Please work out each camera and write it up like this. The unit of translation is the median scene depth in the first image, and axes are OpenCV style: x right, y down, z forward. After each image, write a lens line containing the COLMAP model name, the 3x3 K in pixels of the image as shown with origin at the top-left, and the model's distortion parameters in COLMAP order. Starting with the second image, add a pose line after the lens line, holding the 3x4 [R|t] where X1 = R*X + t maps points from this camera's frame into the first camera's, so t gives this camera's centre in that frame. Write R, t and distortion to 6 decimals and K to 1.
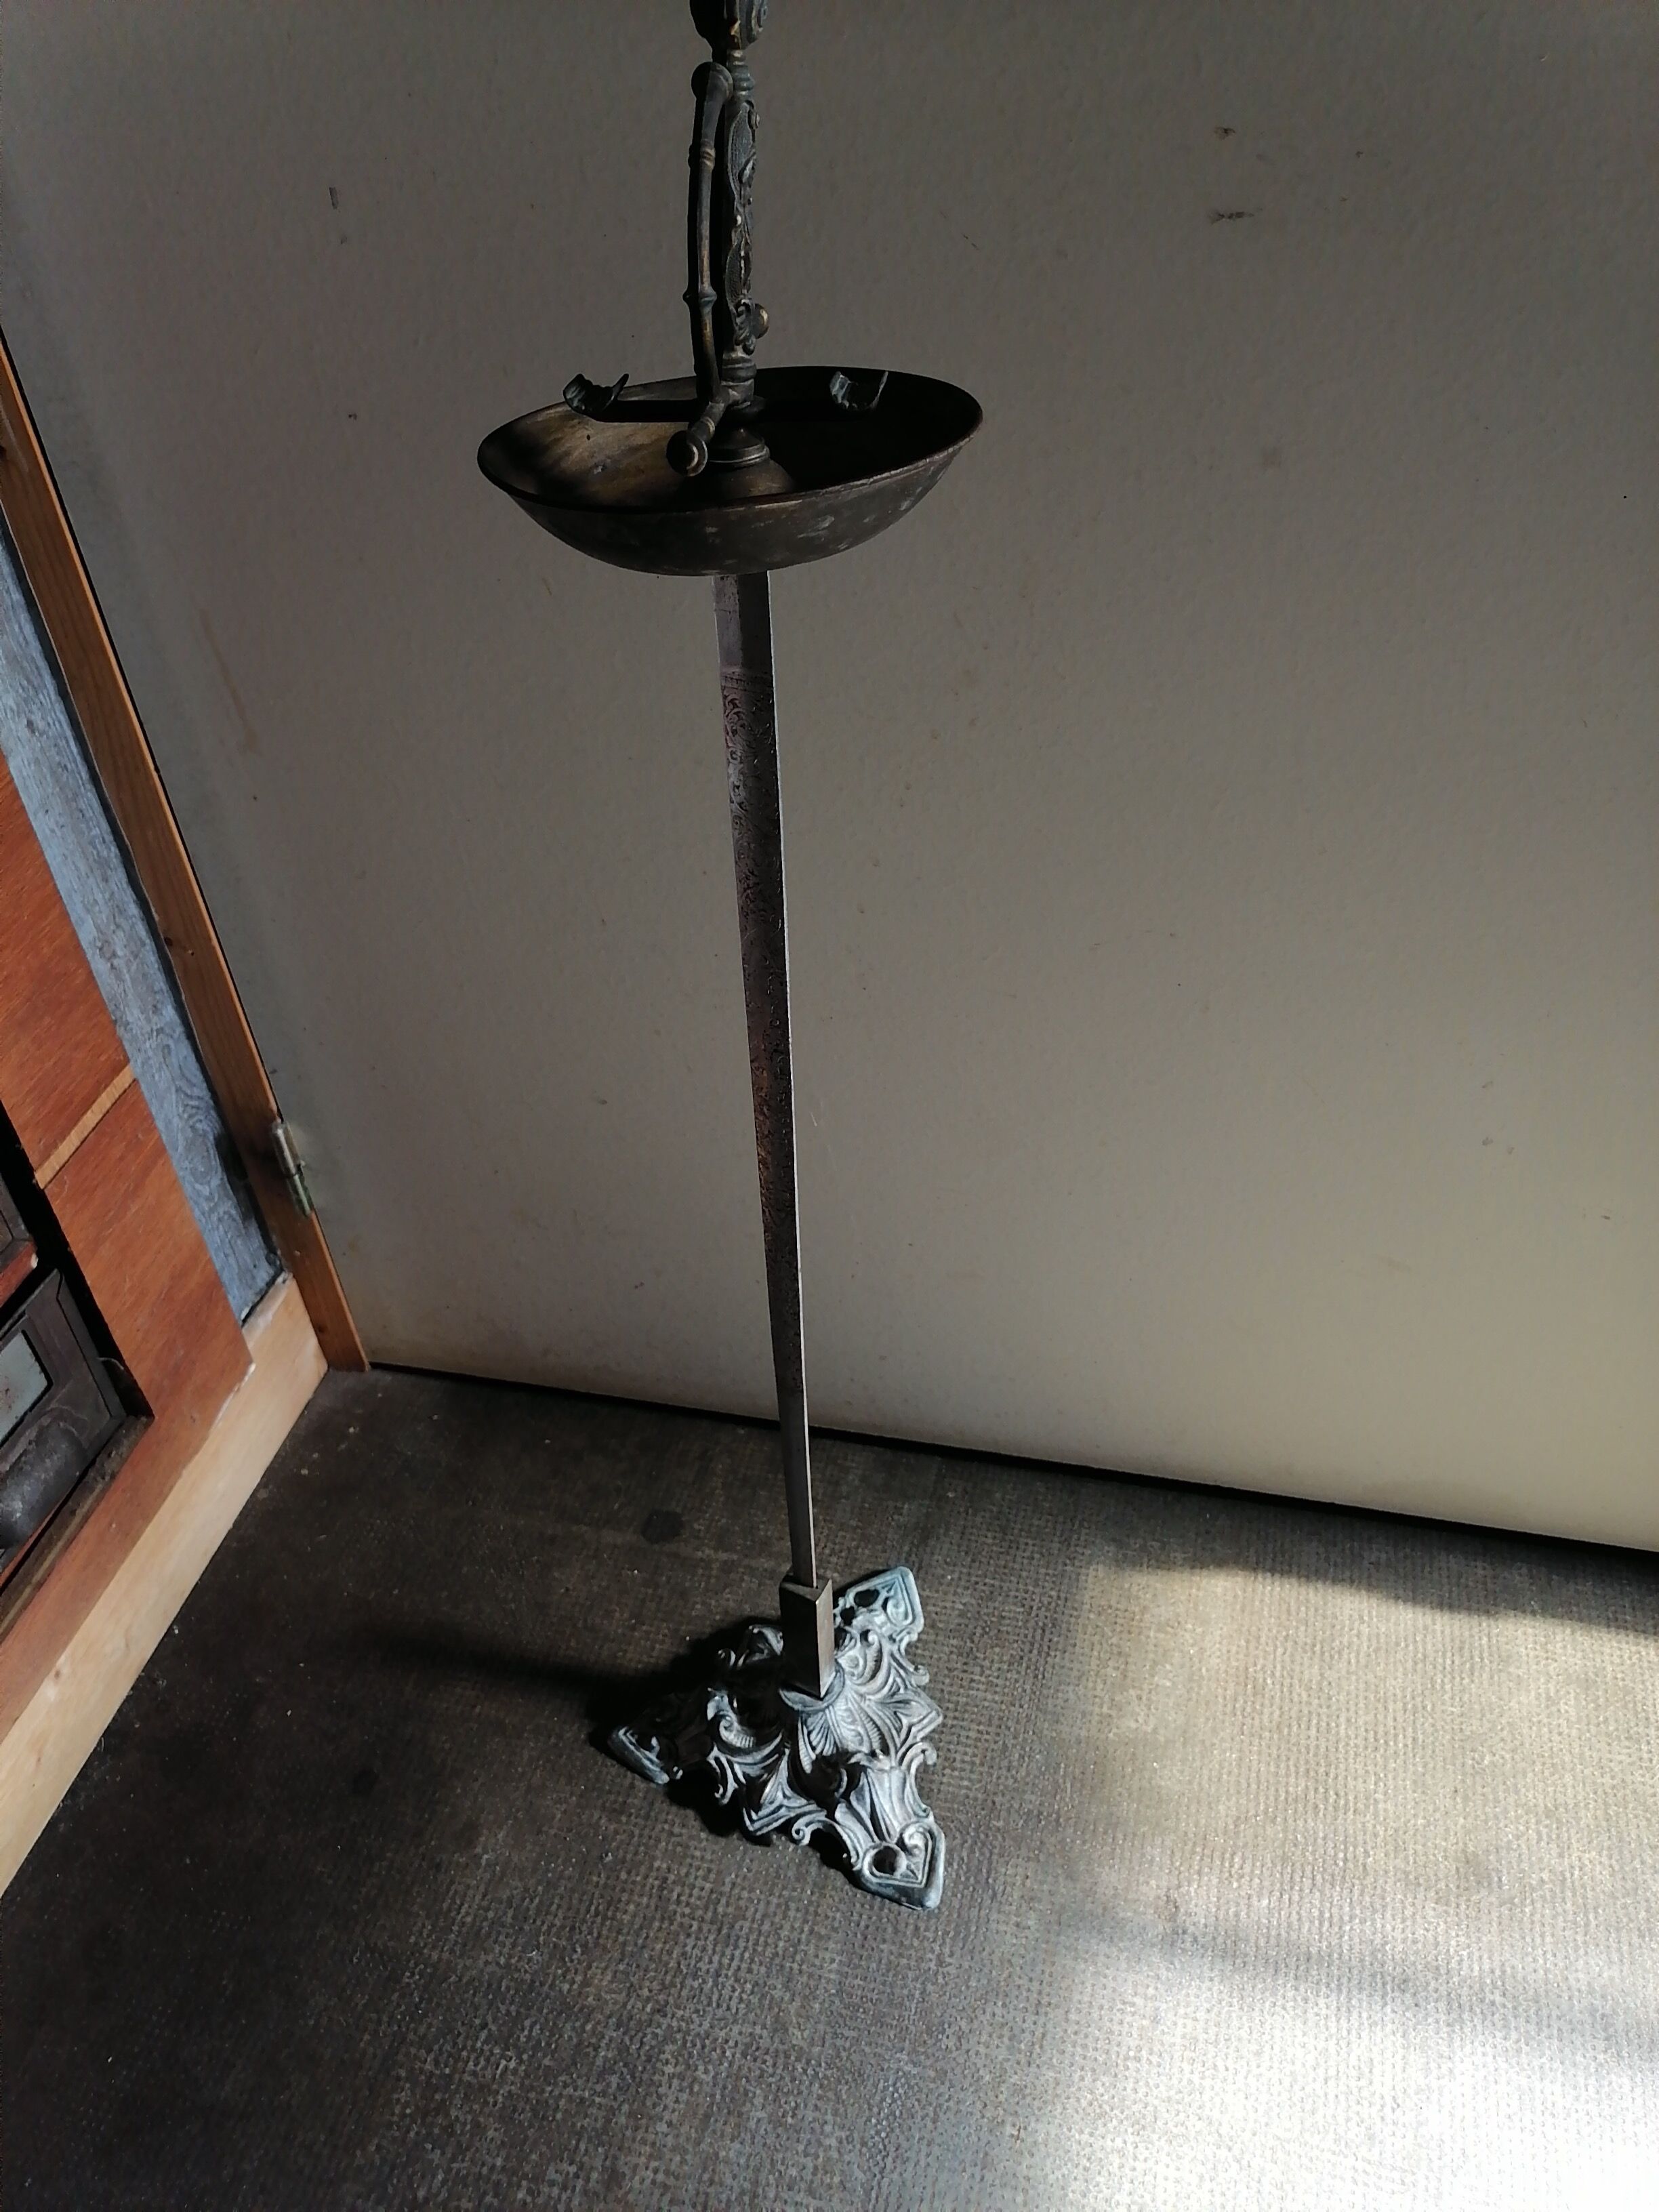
lens RADIAL K [[1719.7, 0, 829.5], [0, 1719.7, 1106.0], [0, 0, 1]] dist [0.080935, -0.013005]
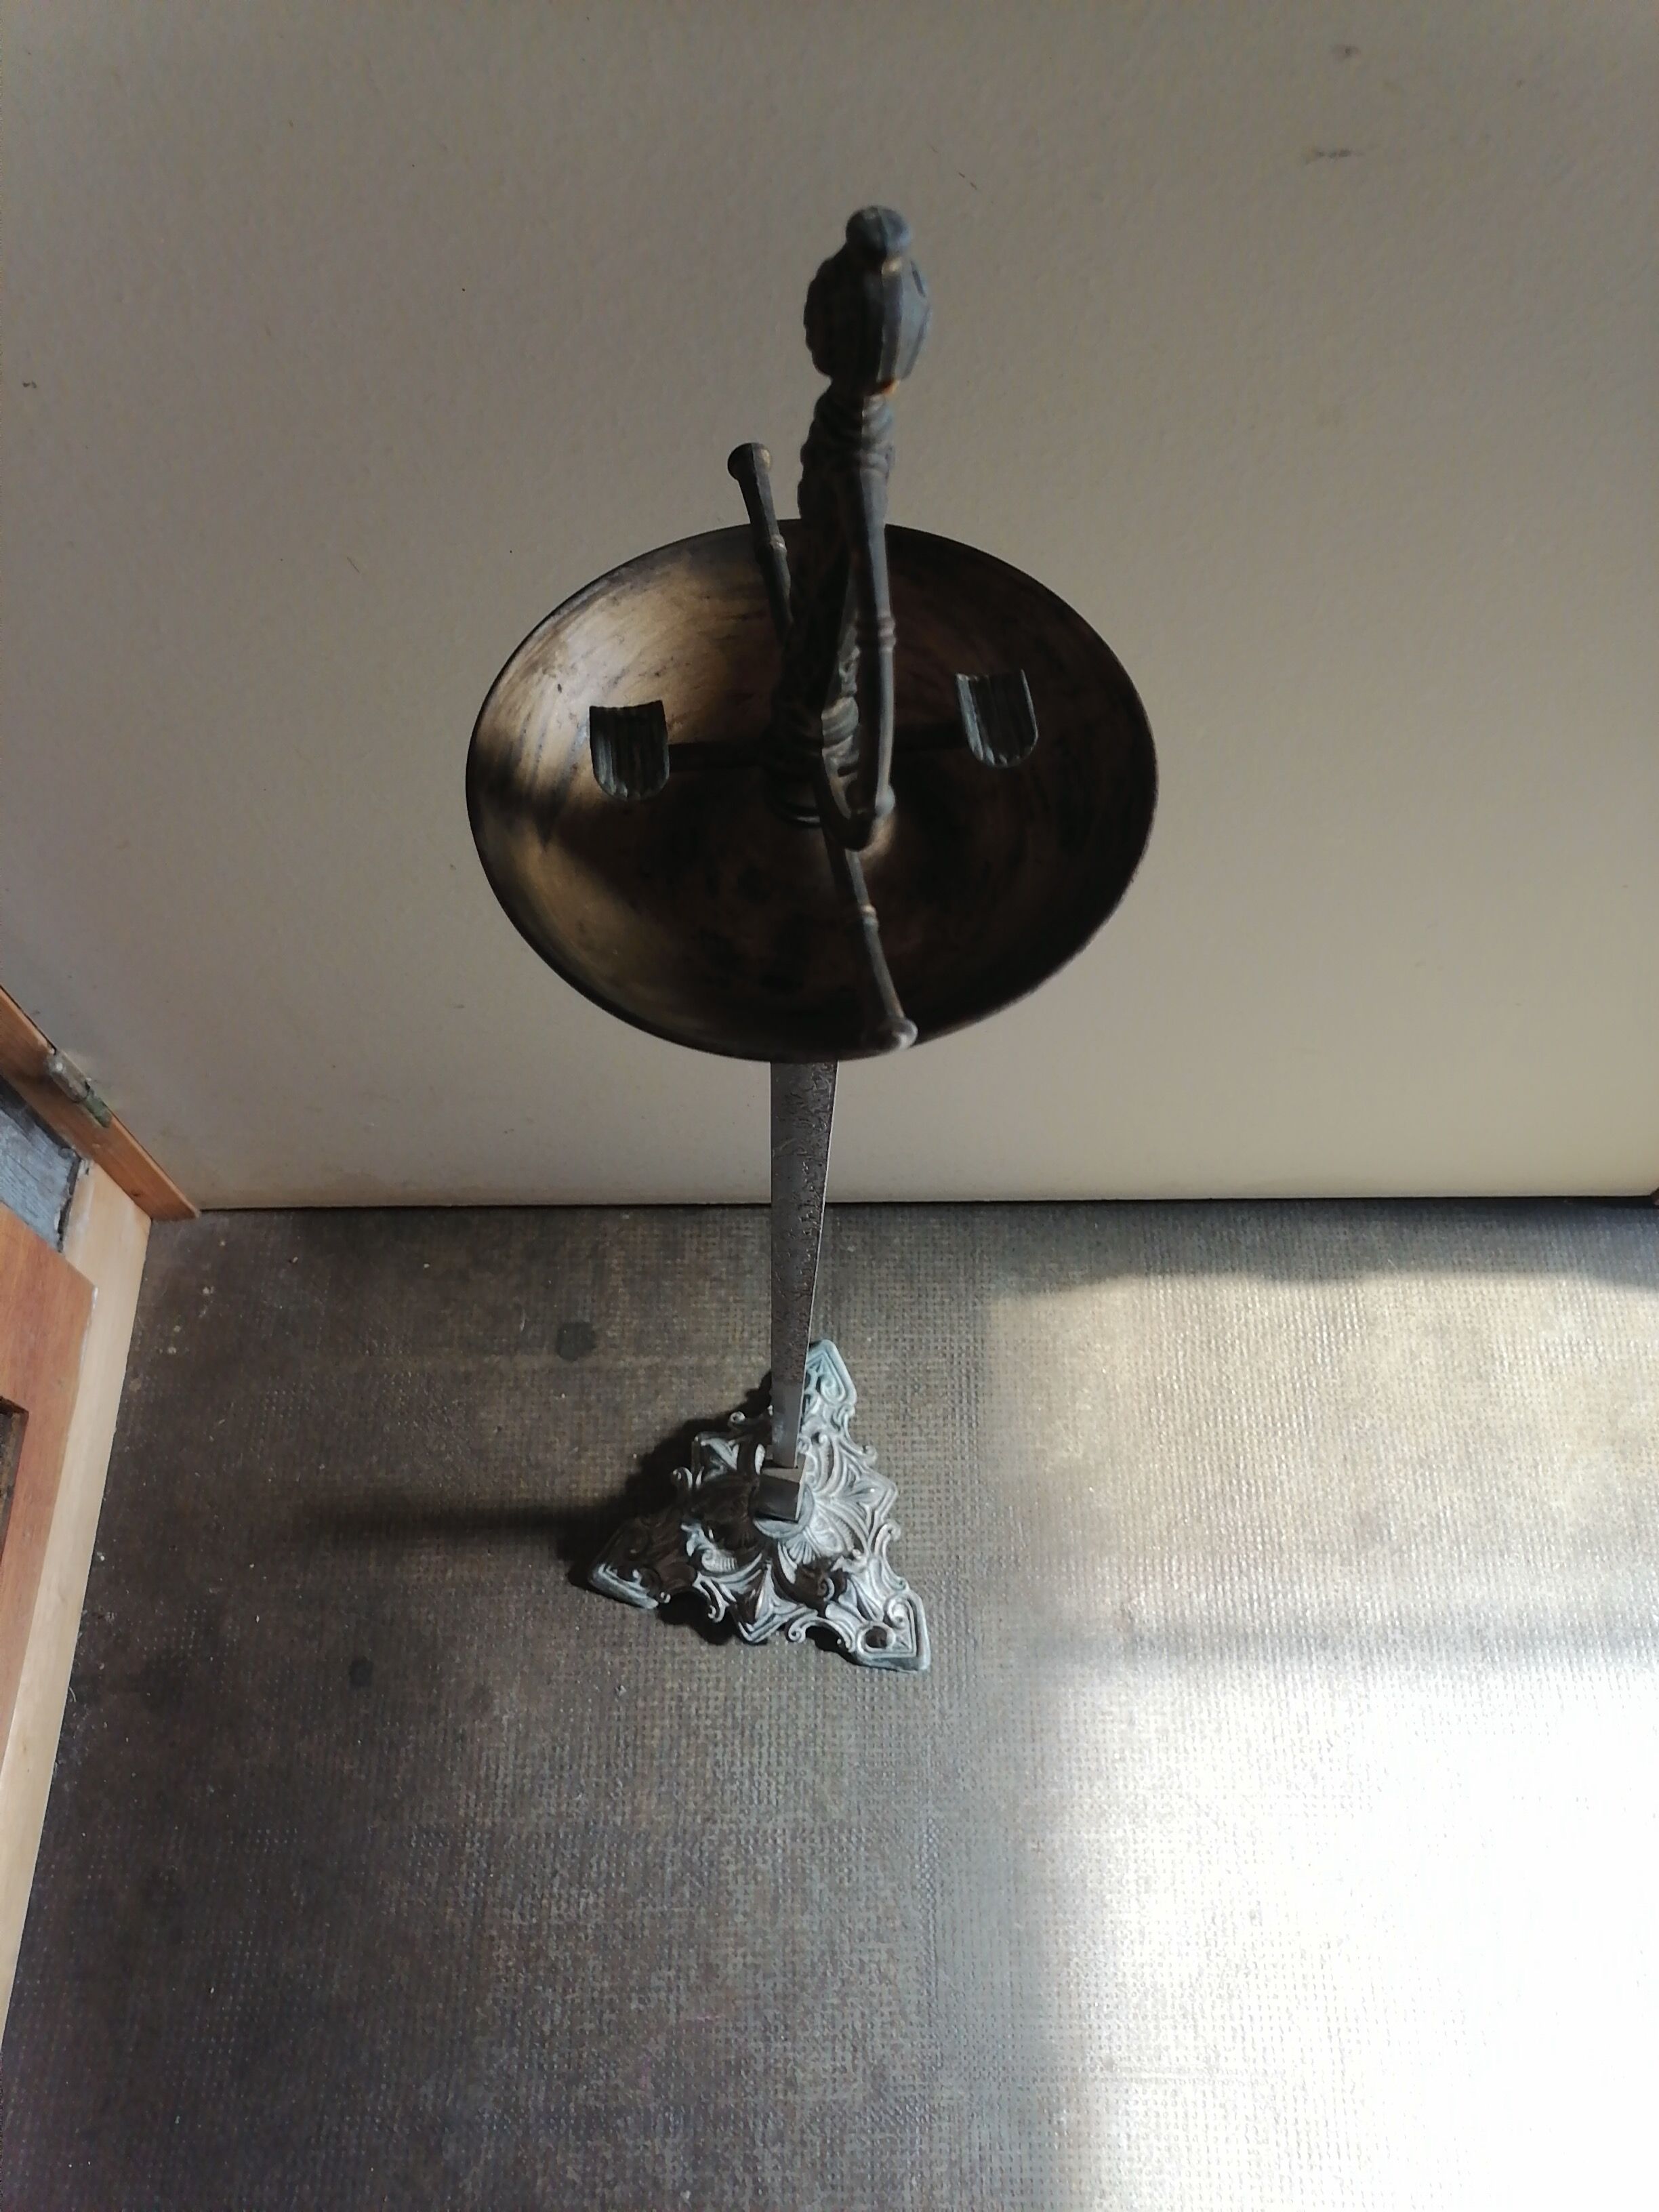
lens RADIAL K [[1719.7, 0, 829.5], [0, 1719.7, 1106.0], [0, 0, 1]] dist [0.080935, -0.013005]
pose [[0.966127, -0.193302, 0.170978, -0.117368], [0.105559, 0.900575, 0.421689, -0.330666], [-0.235492, -0.389356, 0.890475, 0.163020]]
